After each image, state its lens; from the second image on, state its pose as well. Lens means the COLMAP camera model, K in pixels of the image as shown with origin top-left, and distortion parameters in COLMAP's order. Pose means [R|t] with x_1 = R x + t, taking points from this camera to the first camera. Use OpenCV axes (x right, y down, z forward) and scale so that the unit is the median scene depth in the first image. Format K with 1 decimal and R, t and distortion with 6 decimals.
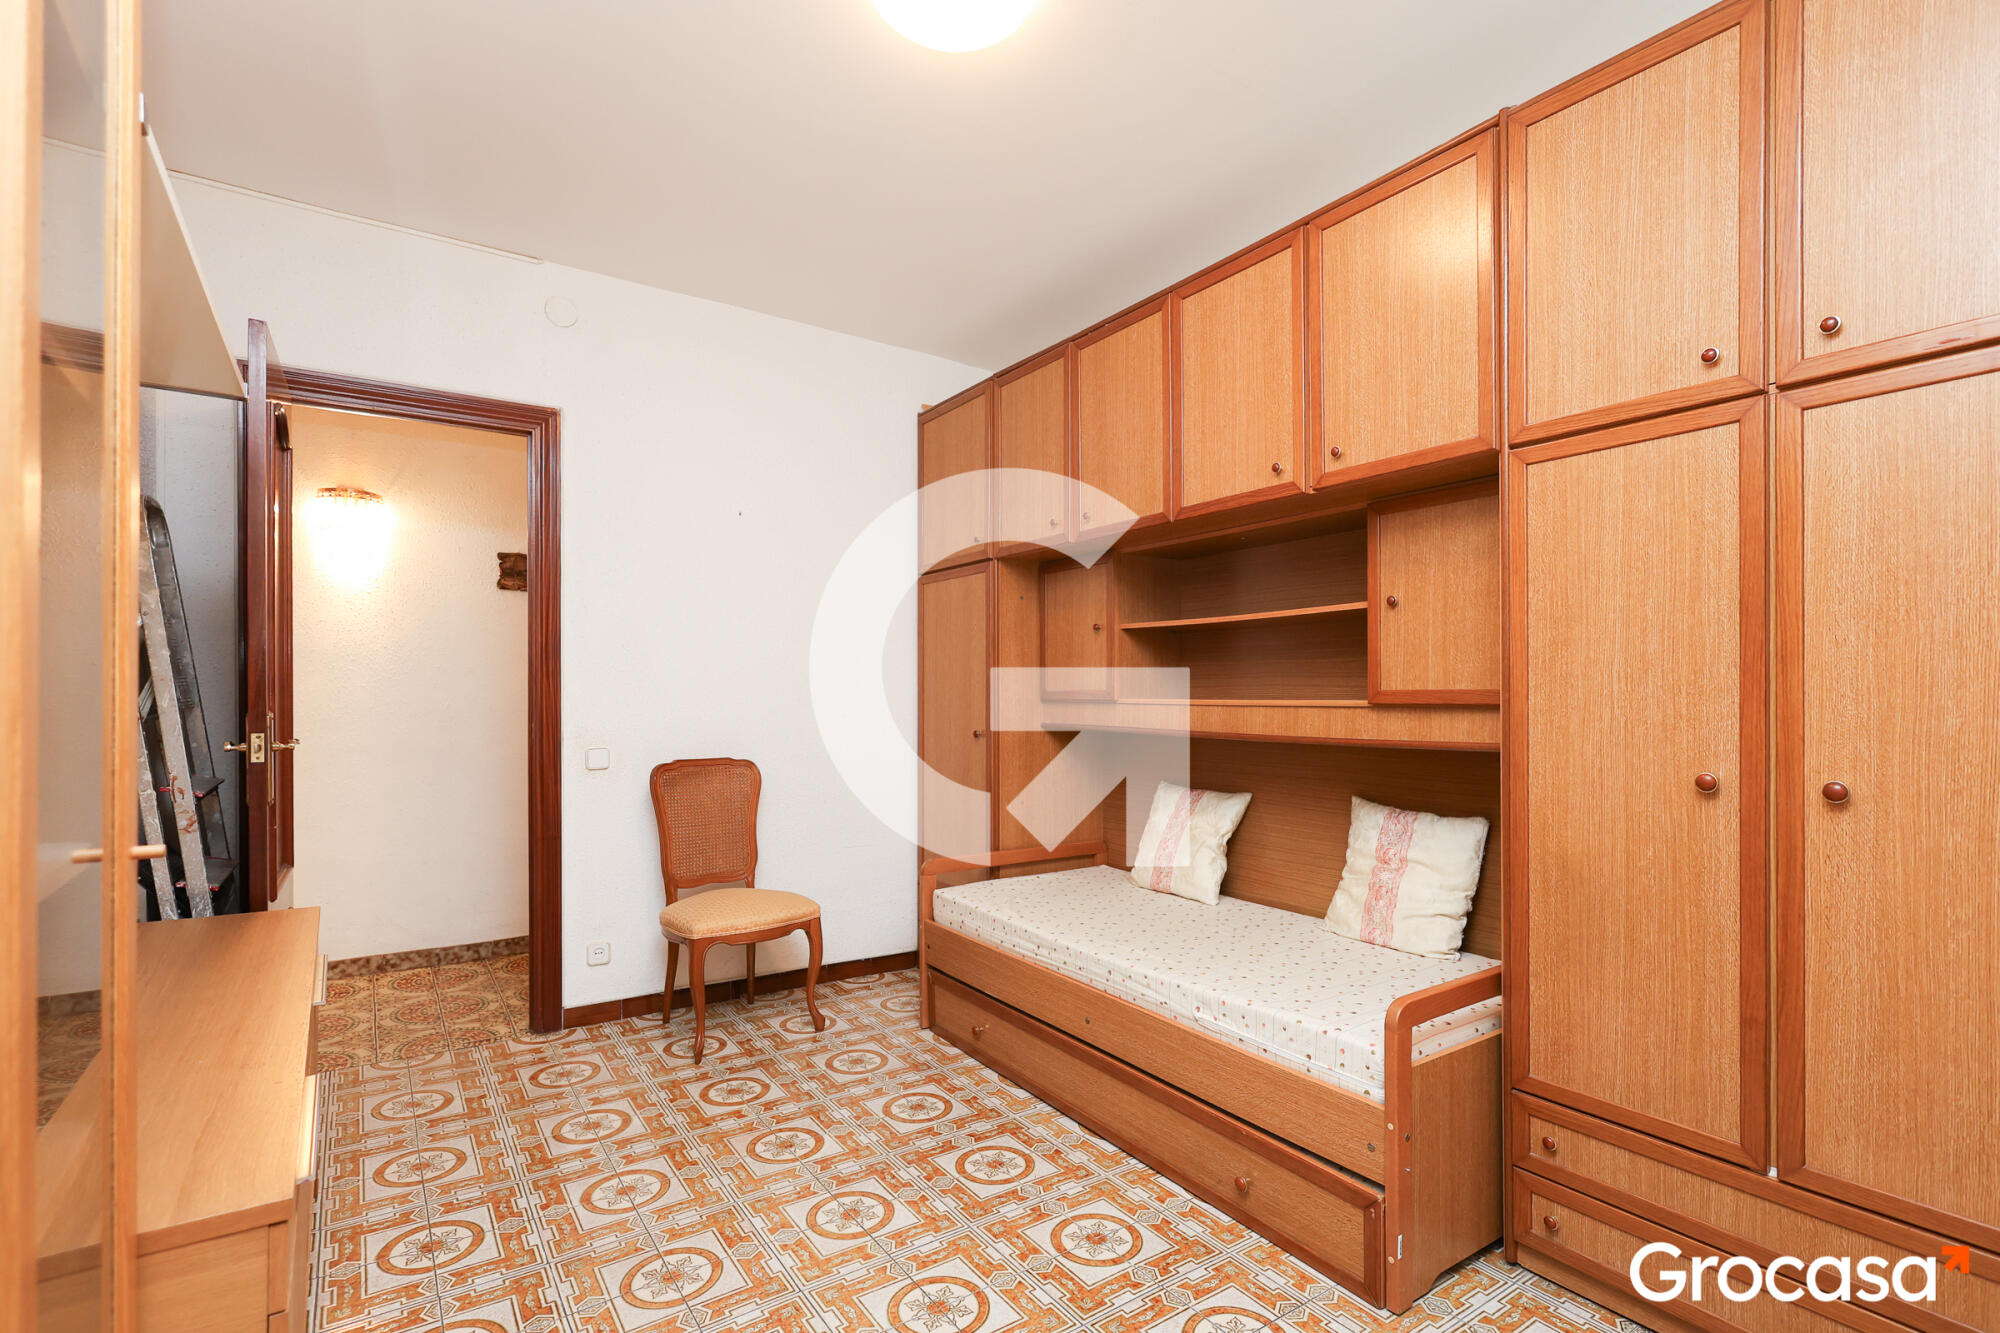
lens RADIAL K [[932.9, 0, 1002.1], [0, 932.9, 690.1], [0, 0, 1]] dist [0.001804, 0.000336]
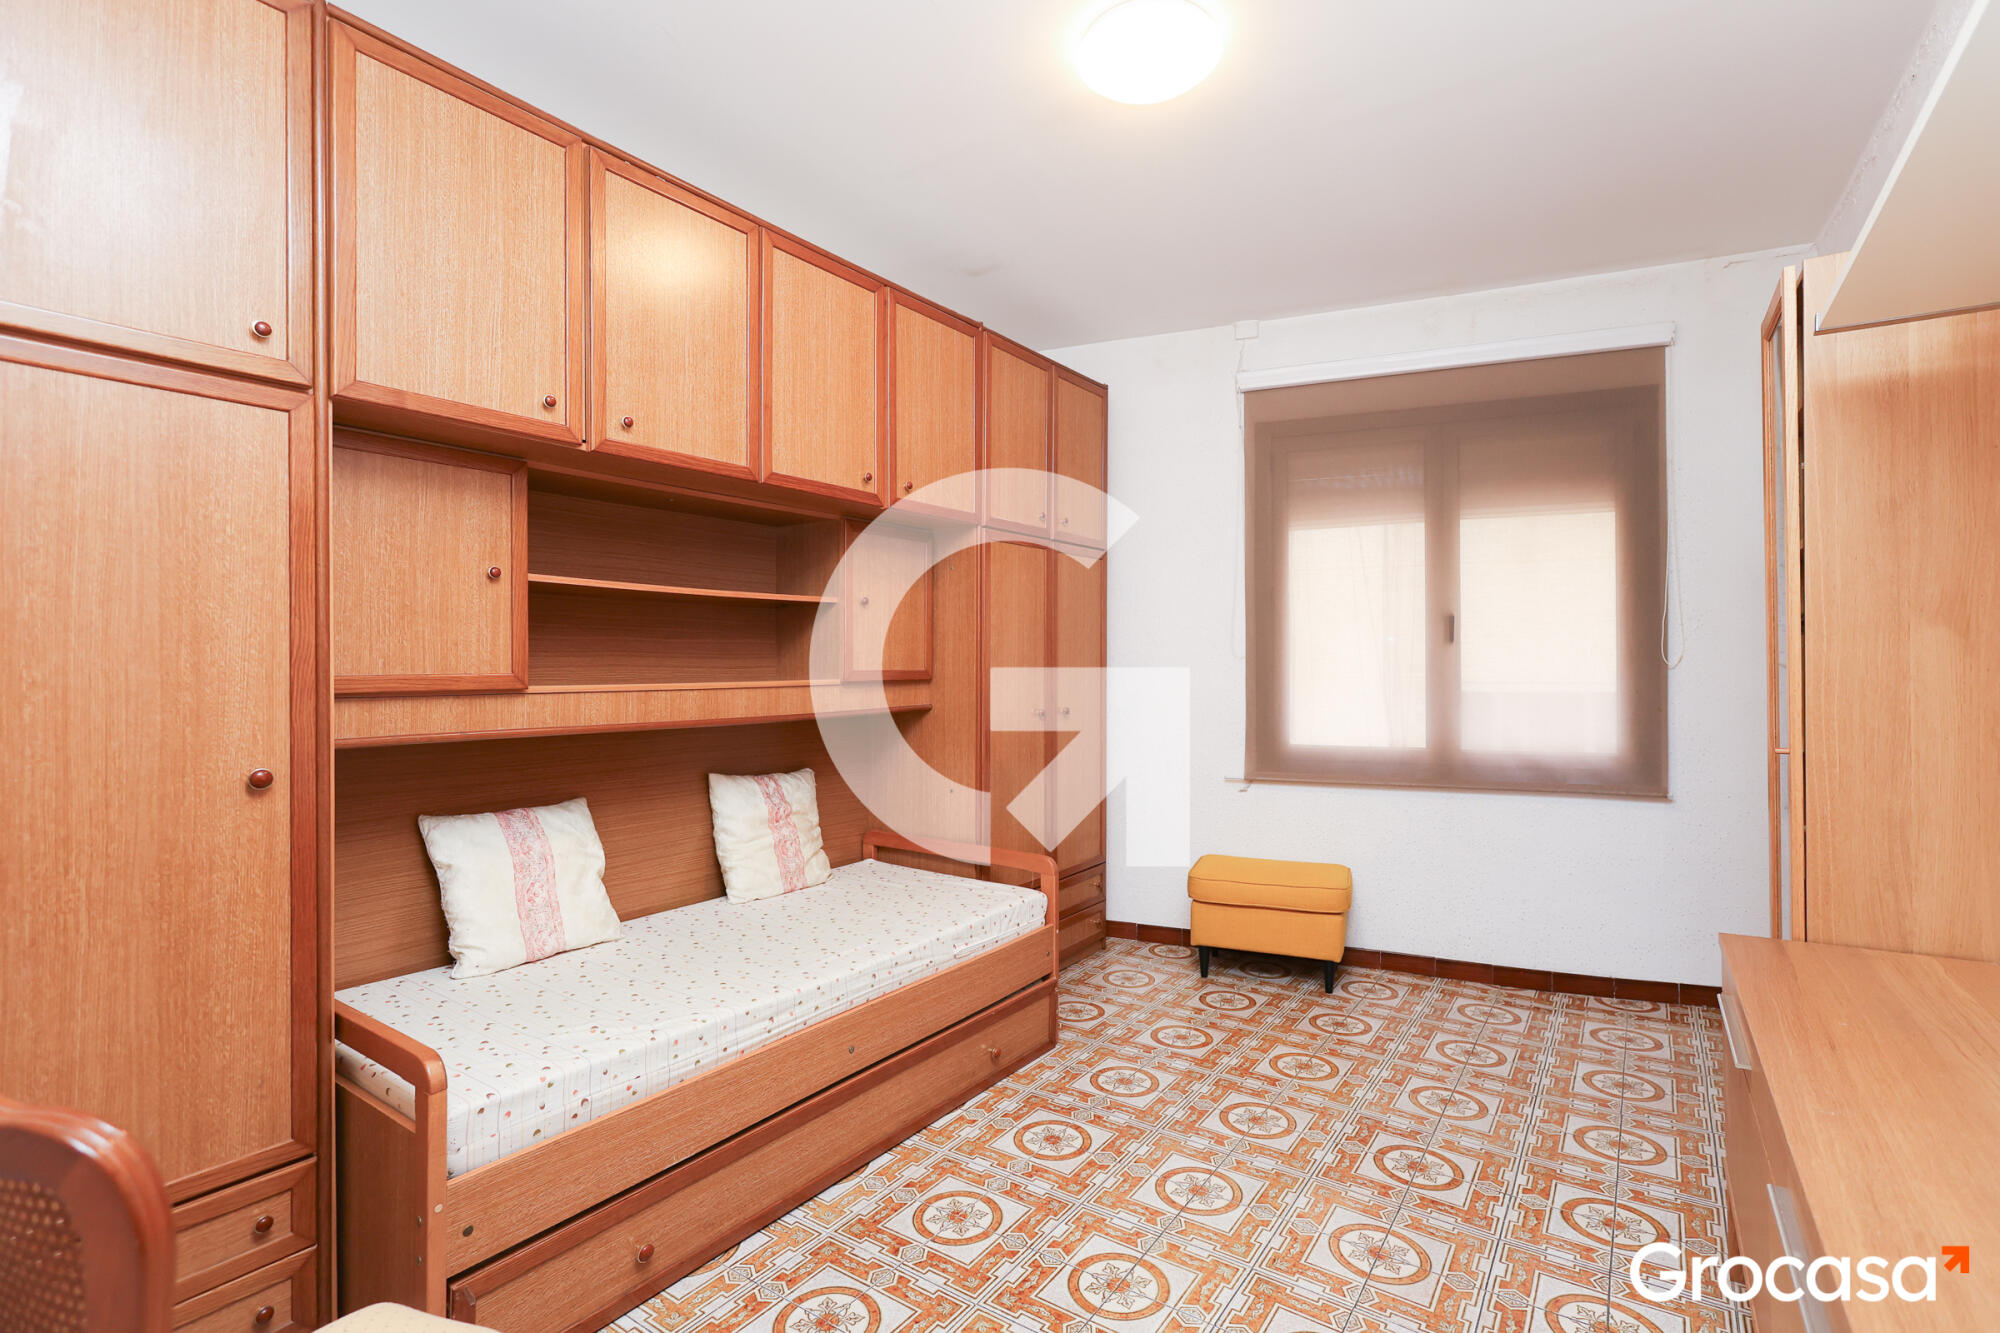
lens RADIAL K [[932.3, 0, 1002.4], [0, 932.3, 661.1], [0, 0, 1]] dist [-0.001659, -0.000312]
pose [[-0.350625, 0.007549, 0.936486, -0.830775], [0.007571, 0.999958, -0.005225, -0.005476], [-0.936485, 0.005258, -0.350667, 1.248355]]
